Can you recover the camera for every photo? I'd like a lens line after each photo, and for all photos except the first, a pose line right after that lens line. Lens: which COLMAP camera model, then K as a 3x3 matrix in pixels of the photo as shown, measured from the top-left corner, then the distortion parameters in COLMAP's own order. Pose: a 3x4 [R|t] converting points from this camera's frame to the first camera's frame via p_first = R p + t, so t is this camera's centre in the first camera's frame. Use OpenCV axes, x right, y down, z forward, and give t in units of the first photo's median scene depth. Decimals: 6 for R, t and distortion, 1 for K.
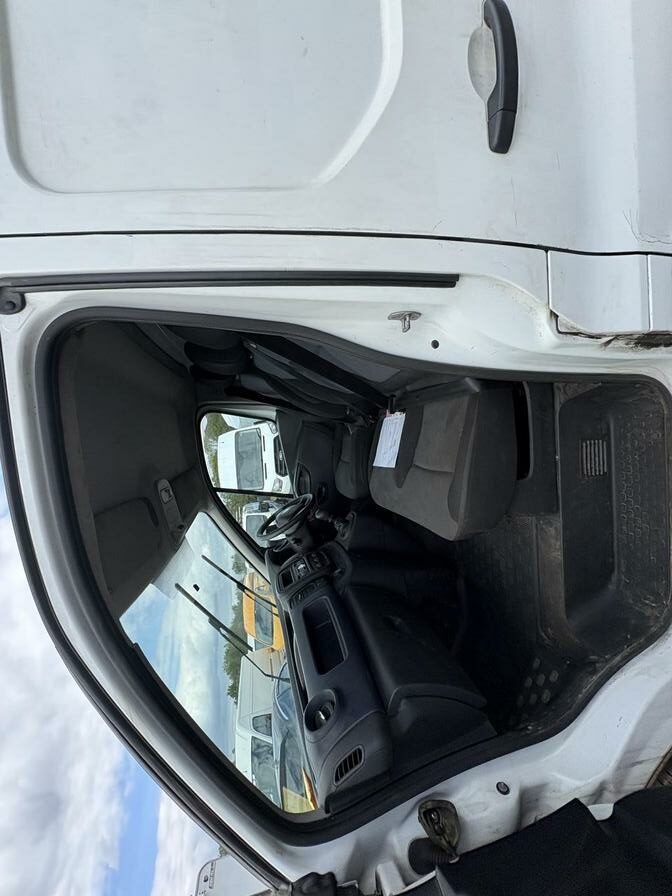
lens RADIAL K [[356.6, 0, 337.1], [0, 356.6, 454.4], [0, 0, 1]] dist [0.000419, 0.000305]
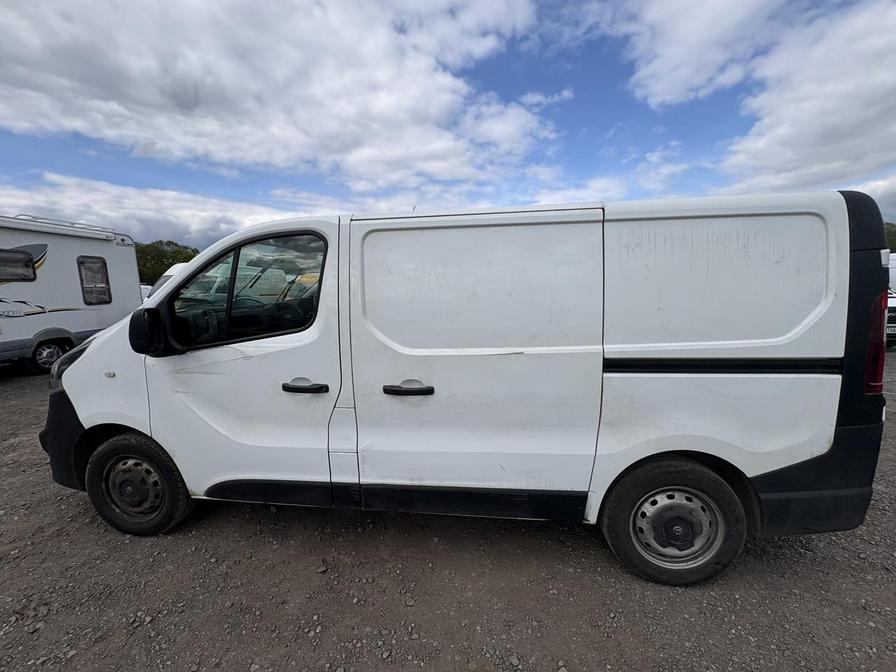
lens RADIAL K [[354.2, 0, 444.6], [0, 354.2, 334.7], [0, 0, 1]] dist [-0.000842, 0.000260]
pose [[-0.068276, 0.993826, -0.087459, 0.118187], [-0.993931, -0.060179, 0.092090, -0.782061], [0.086258, 0.093216, 0.991902, -0.884761]]
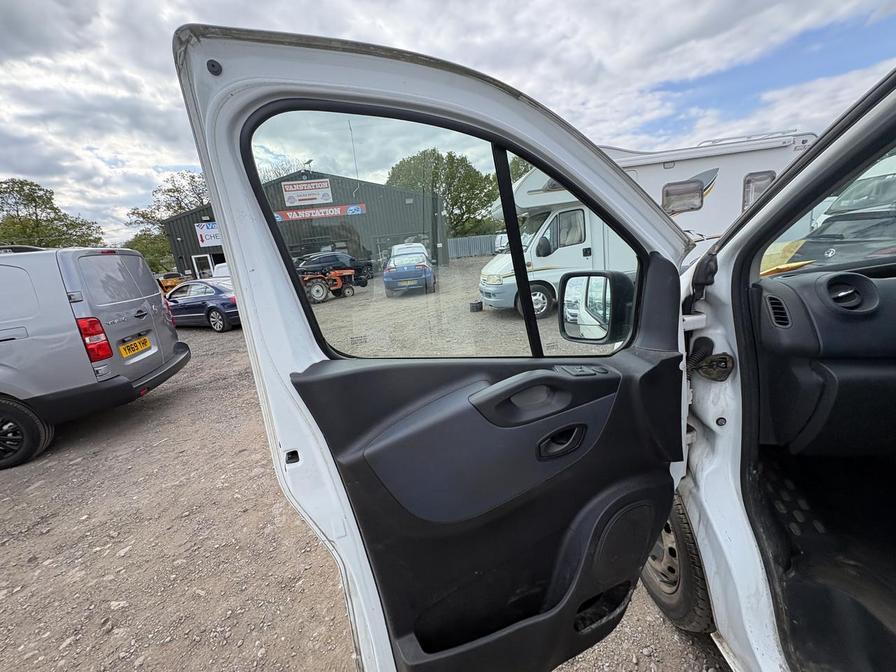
lens RADIAL K [[356.6, 0, 449.4], [0, 356.6, 331.9], [0, 0, 1]] dist [0.000419, 0.000305]
pose [[-0.112721, 0.949931, 0.291418, -0.068381], [0.027276, -0.290218, 0.956572, -0.144453], [0.993252, 0.115774, 0.006804, -0.014121]]
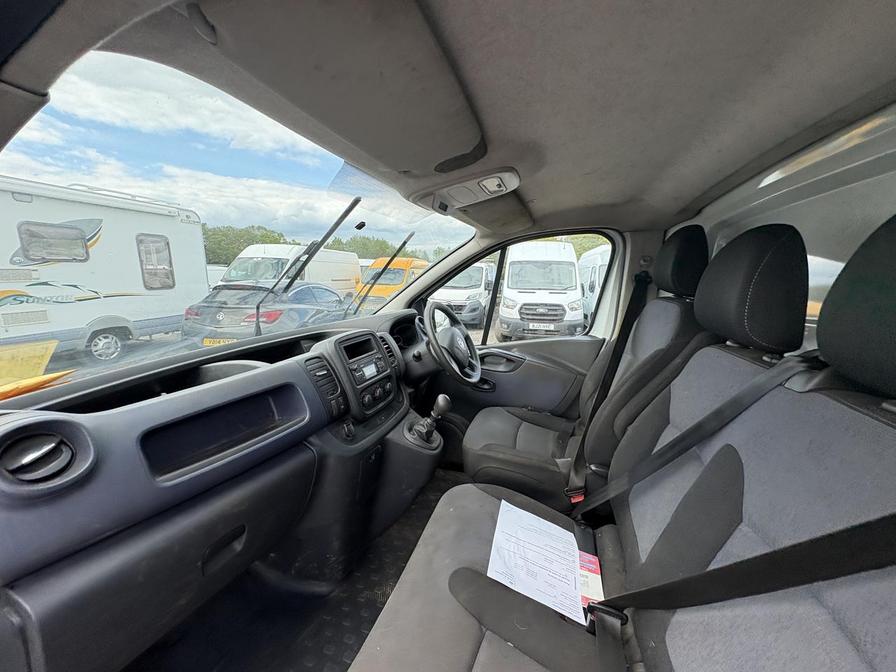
lens RADIAL K [[350.9, 0, 447.2], [0, 350.9, 337.5], [0, 0, 1]] dist [-0.001853, -0.000103]
pose [[-0.129999, 0.991175, -0.025950, -0.196922], [-0.959983, -0.119274, 0.253390, 0.001407], [0.248059, 0.057852, 0.967016, 0.417602]]
